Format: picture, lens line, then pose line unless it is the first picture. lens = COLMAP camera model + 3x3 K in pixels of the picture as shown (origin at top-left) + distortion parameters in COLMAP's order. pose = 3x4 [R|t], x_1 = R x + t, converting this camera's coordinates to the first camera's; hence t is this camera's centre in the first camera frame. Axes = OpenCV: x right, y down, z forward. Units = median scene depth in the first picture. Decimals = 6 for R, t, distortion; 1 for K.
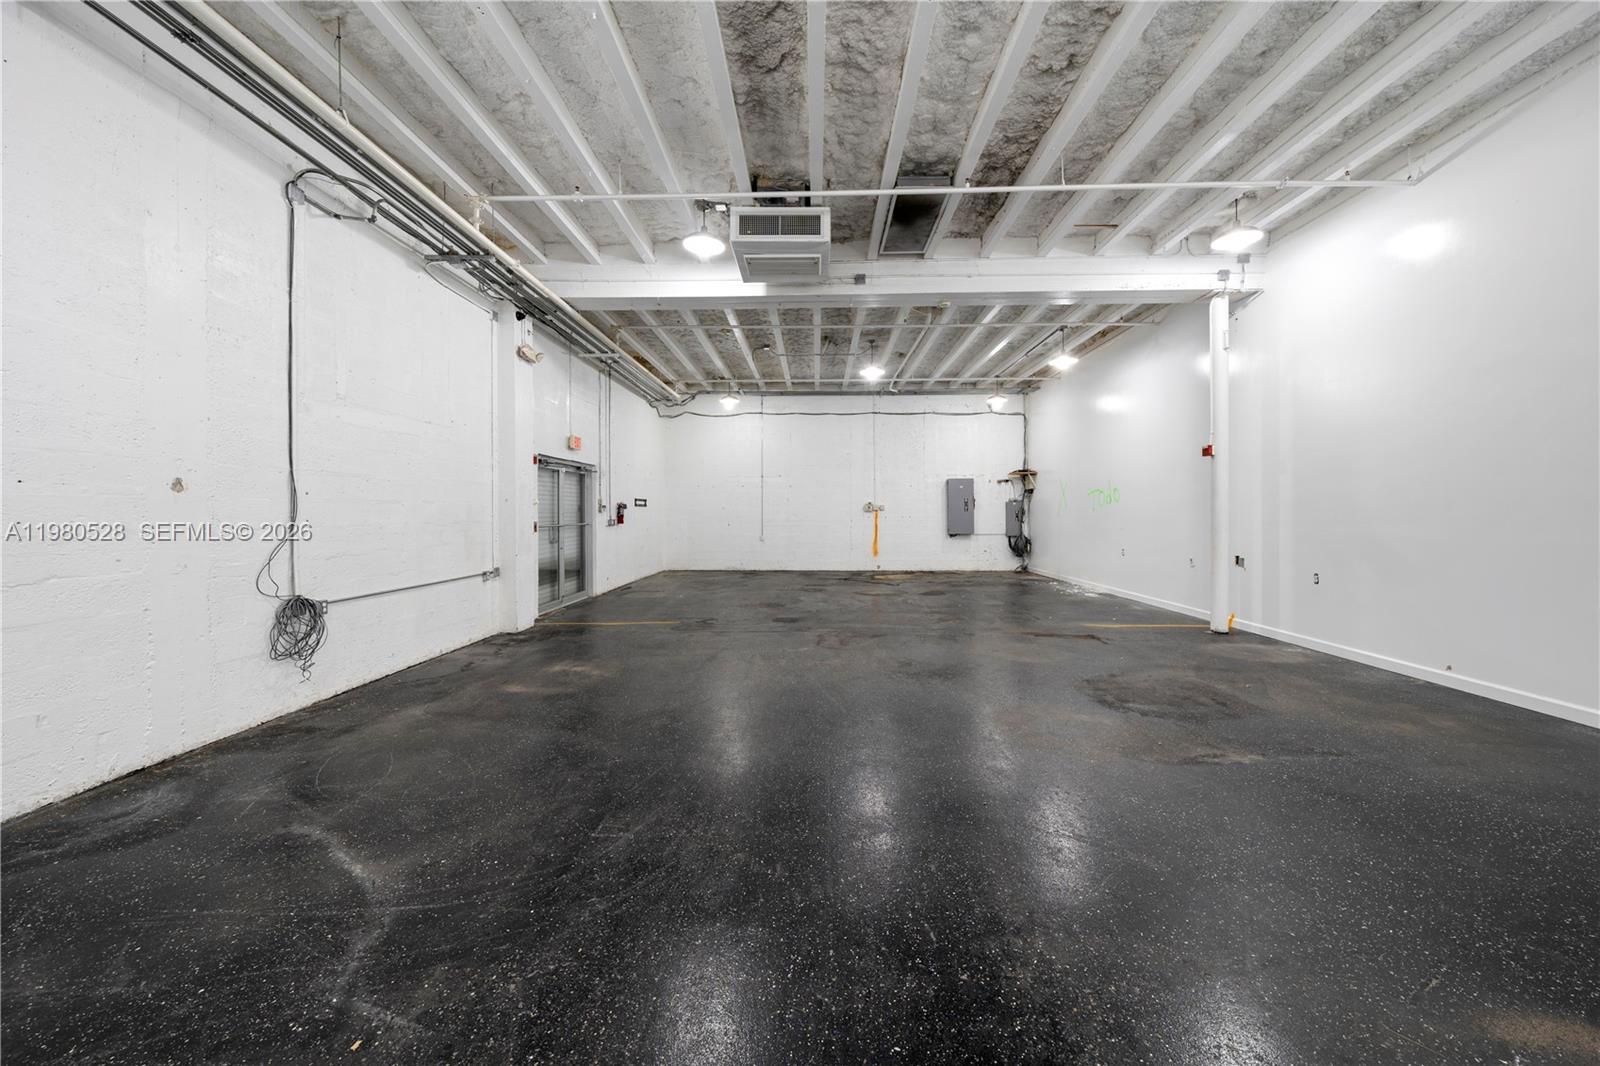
lens RADIAL K [[557.6, 0, 800.9], [0, 557.6, 516.0], [0, 0, 1]] dist [-0.008259, 0.000051]
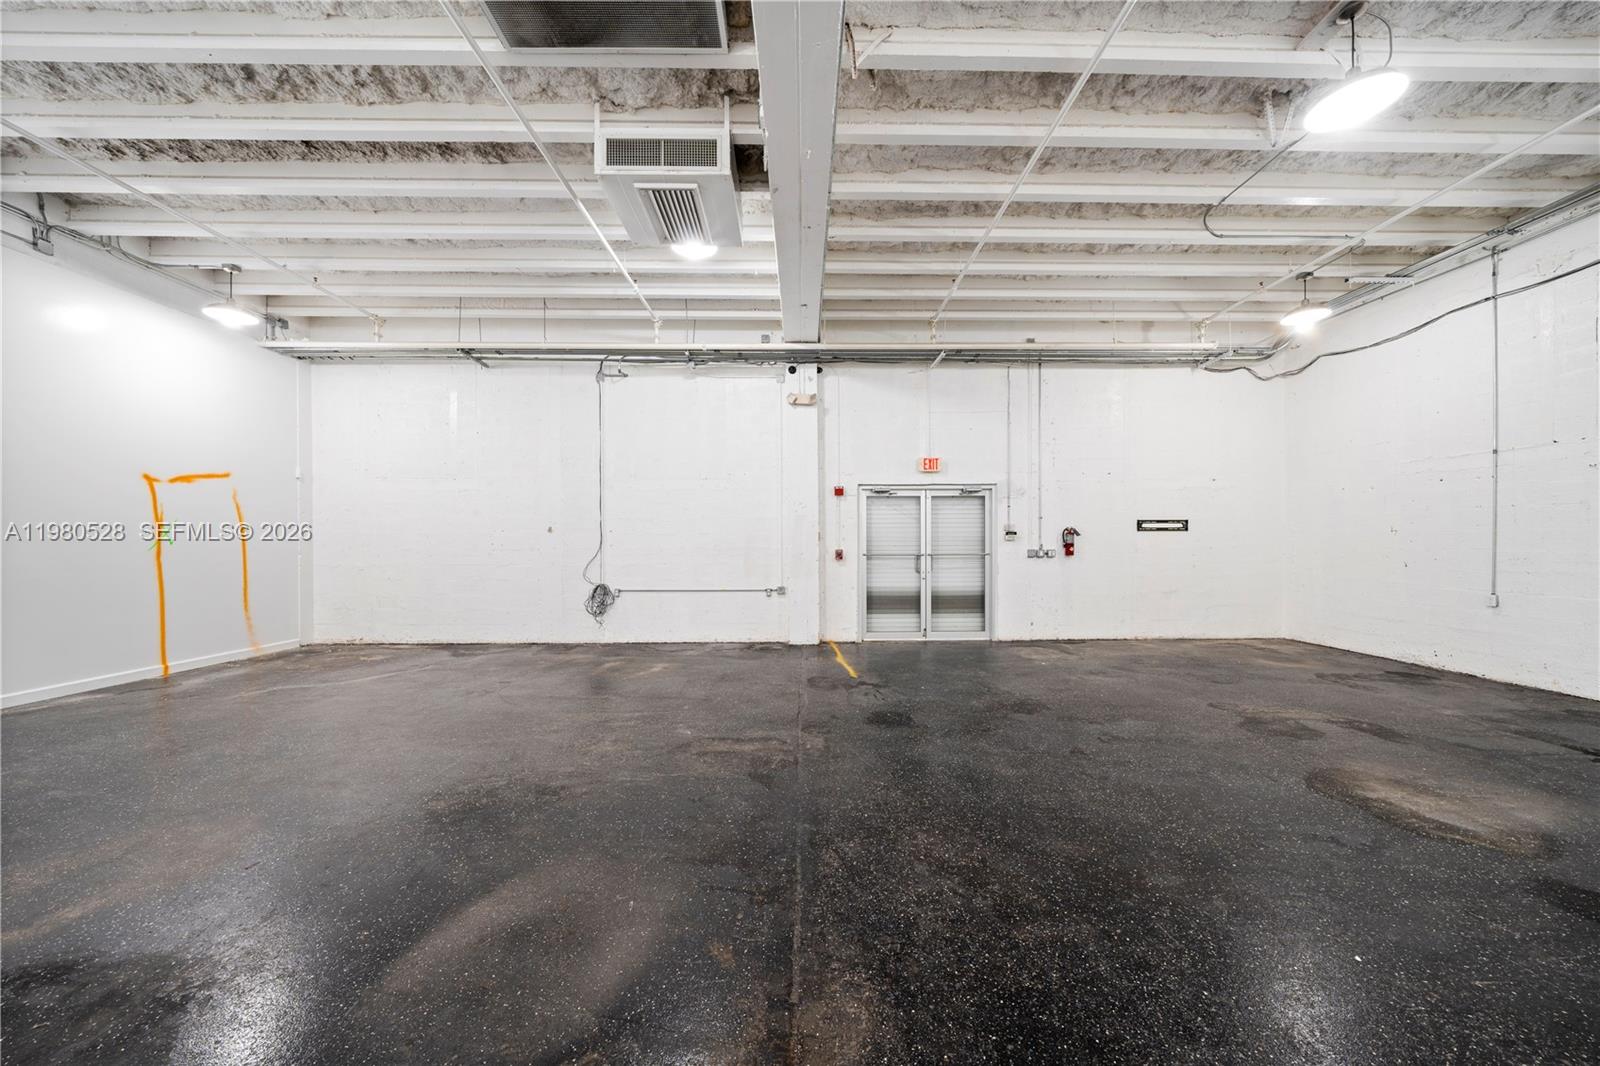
lens RADIAL K [[544.4, 0, 804.1], [0, 544.4, 537.6], [0, 0, 1]] dist [-0.008296, 0.000282]
pose [[0.055778, -0.009330, -0.998400, 0.636472], [-0.004216, 0.999945, -0.009580, -0.002641], [0.998434, 0.004744, 0.055736, 0.995912]]
